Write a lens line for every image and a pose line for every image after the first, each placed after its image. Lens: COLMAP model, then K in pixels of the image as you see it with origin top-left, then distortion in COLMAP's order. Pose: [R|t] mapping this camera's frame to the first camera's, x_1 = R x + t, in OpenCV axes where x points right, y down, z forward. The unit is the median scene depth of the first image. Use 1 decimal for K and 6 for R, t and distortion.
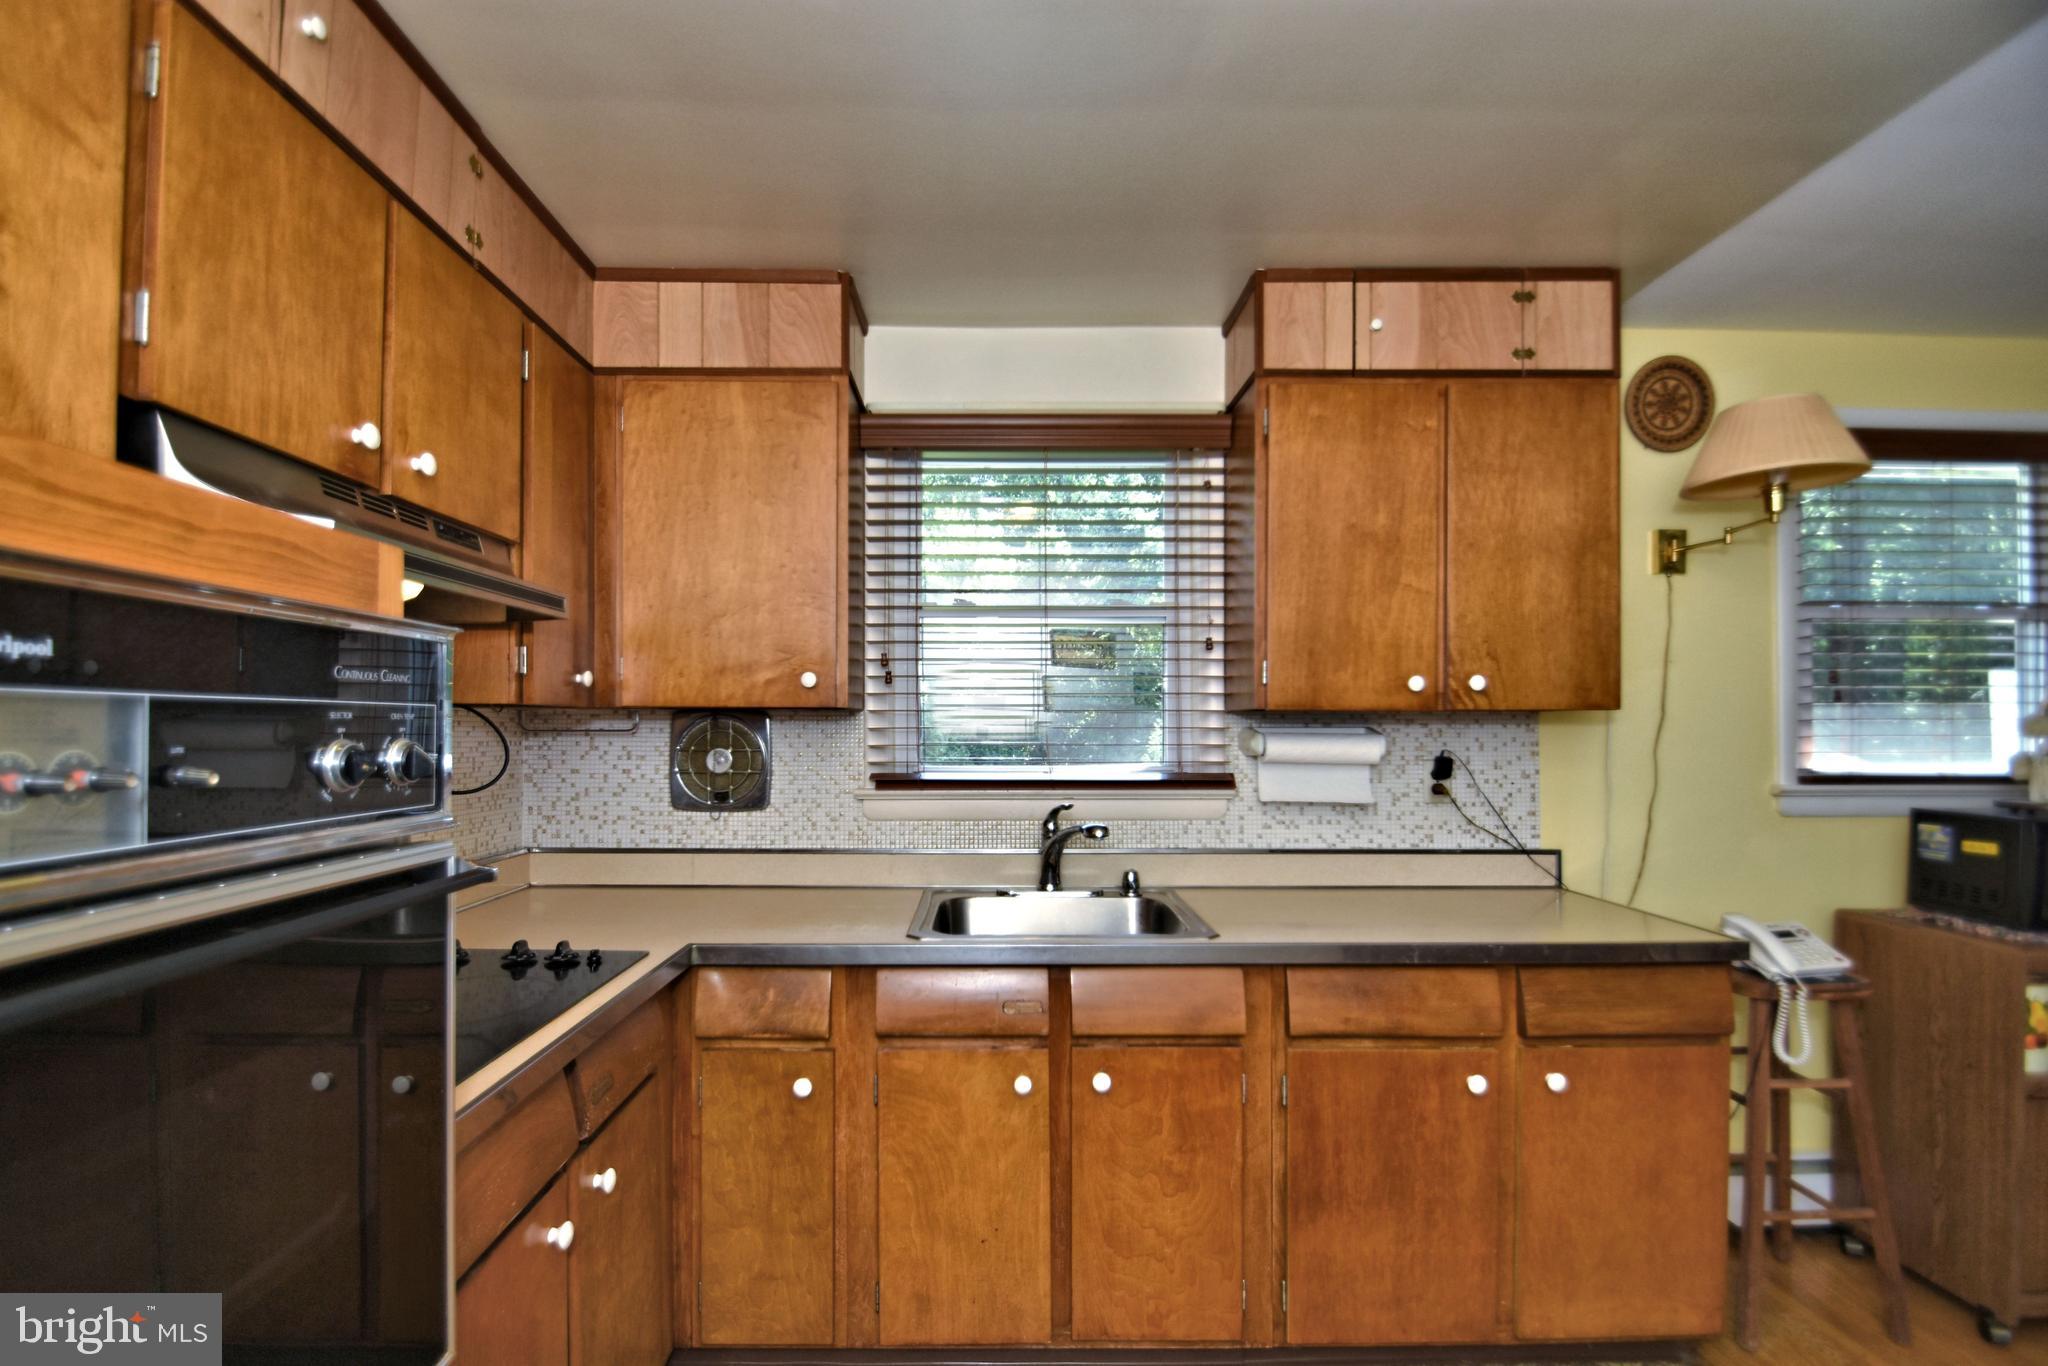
lens RADIAL K [[929.5, 0, 1012.4], [0, 929.5, 728.1], [0, 0, 1]] dist [0.011278, -0.015904]
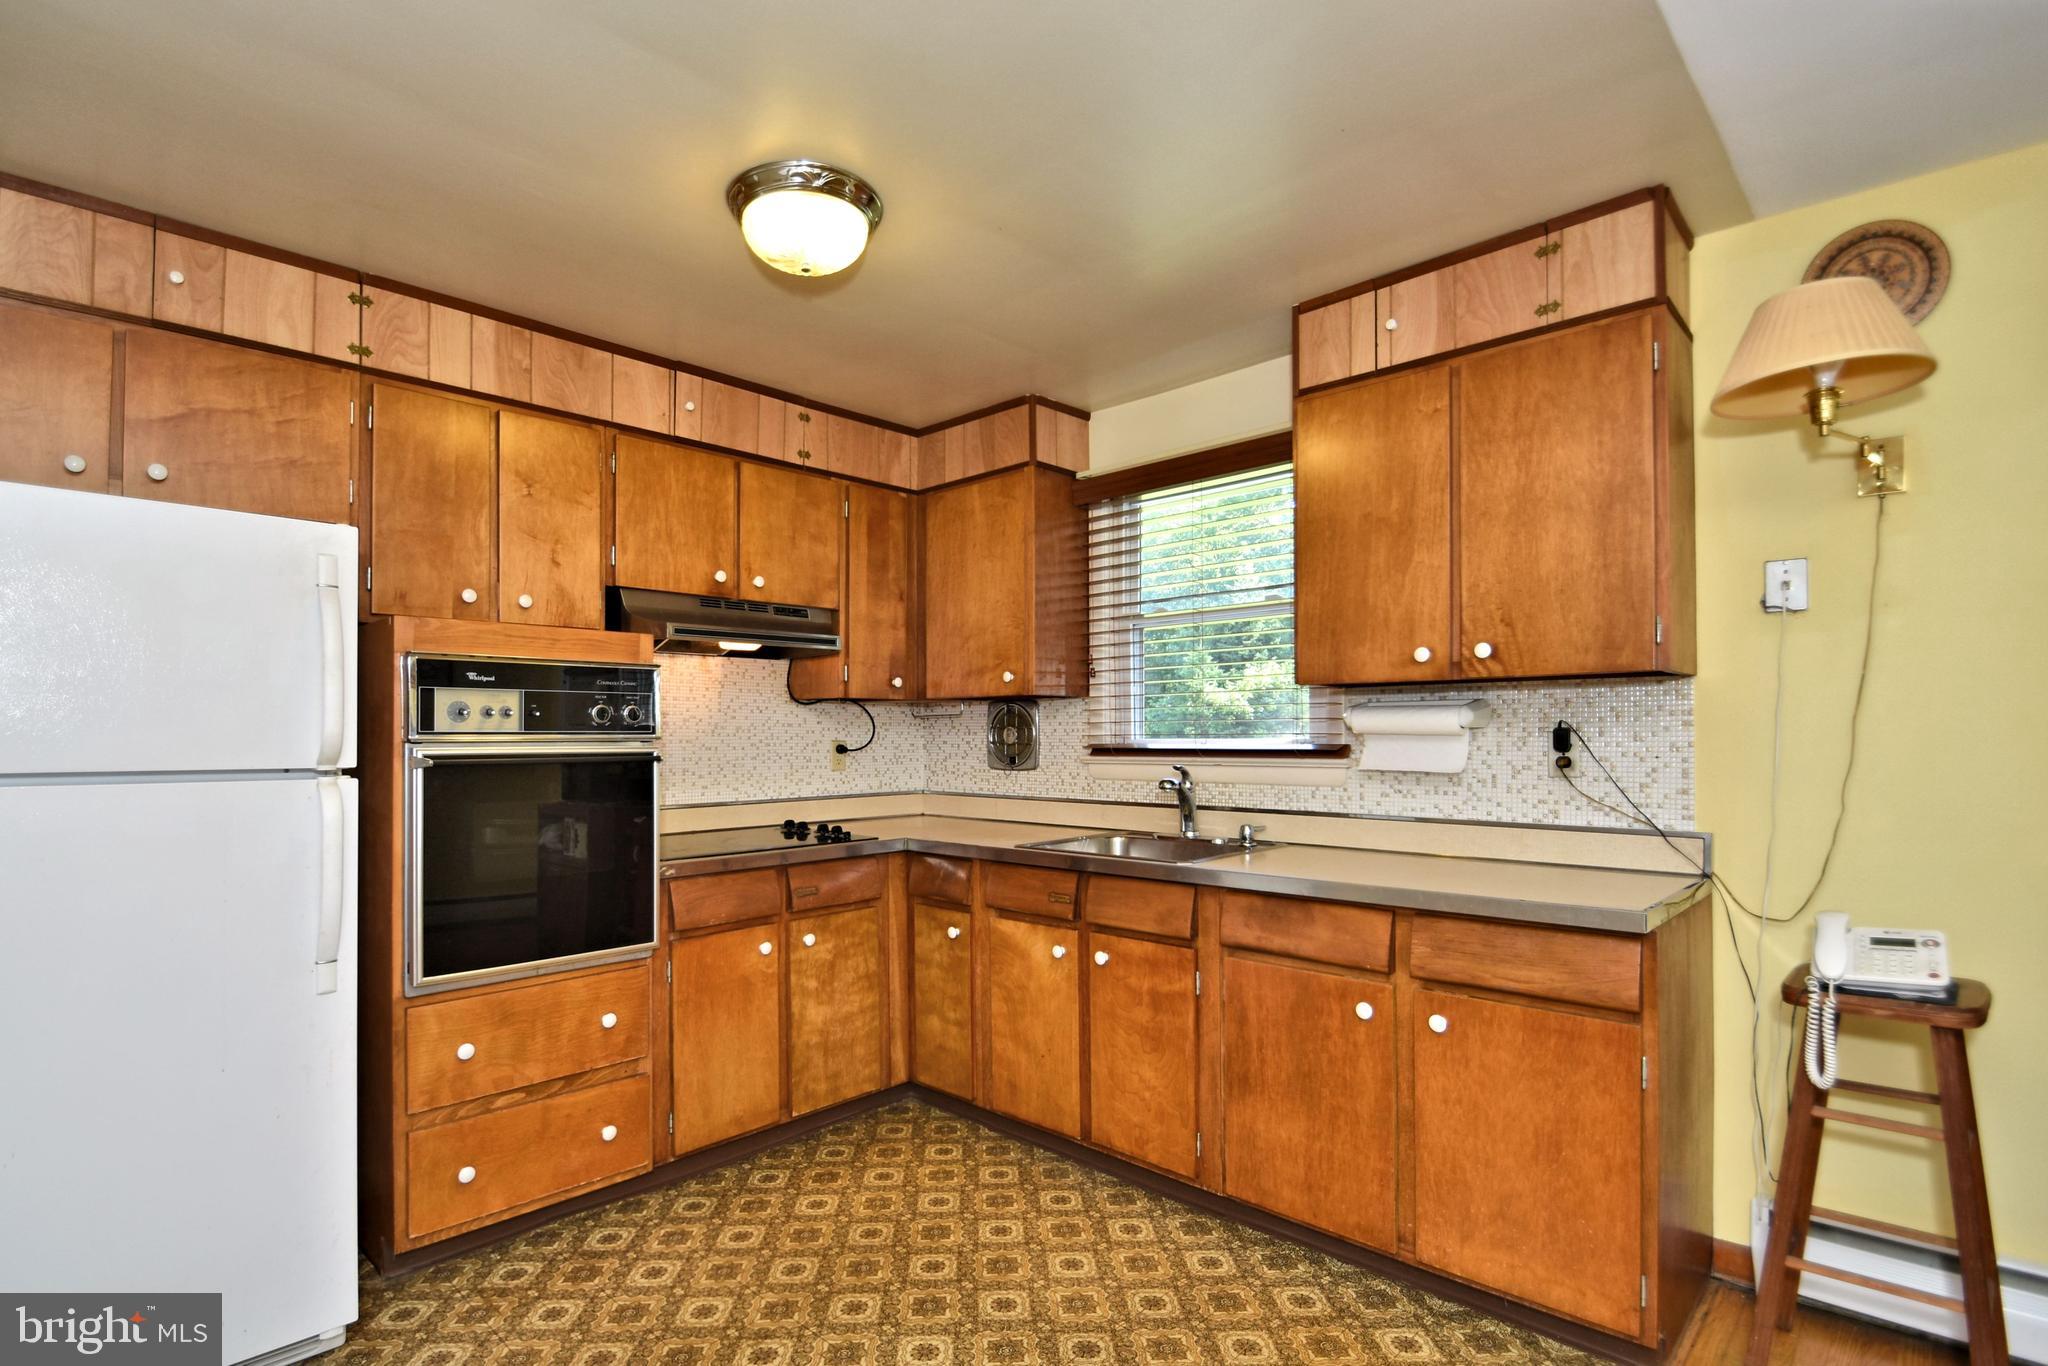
lens RADIAL K [[999.9, 0, 1023.2], [0, 999.9, 726.4], [0, 0, 1]] dist [-0.000181, -0.000079]
pose [[0.722641, -0.010762, -0.691140, 0.882685], [0.004478, 0.999931, -0.010888, 0.043716], [0.691210, 0.004773, 0.722639, -0.132605]]
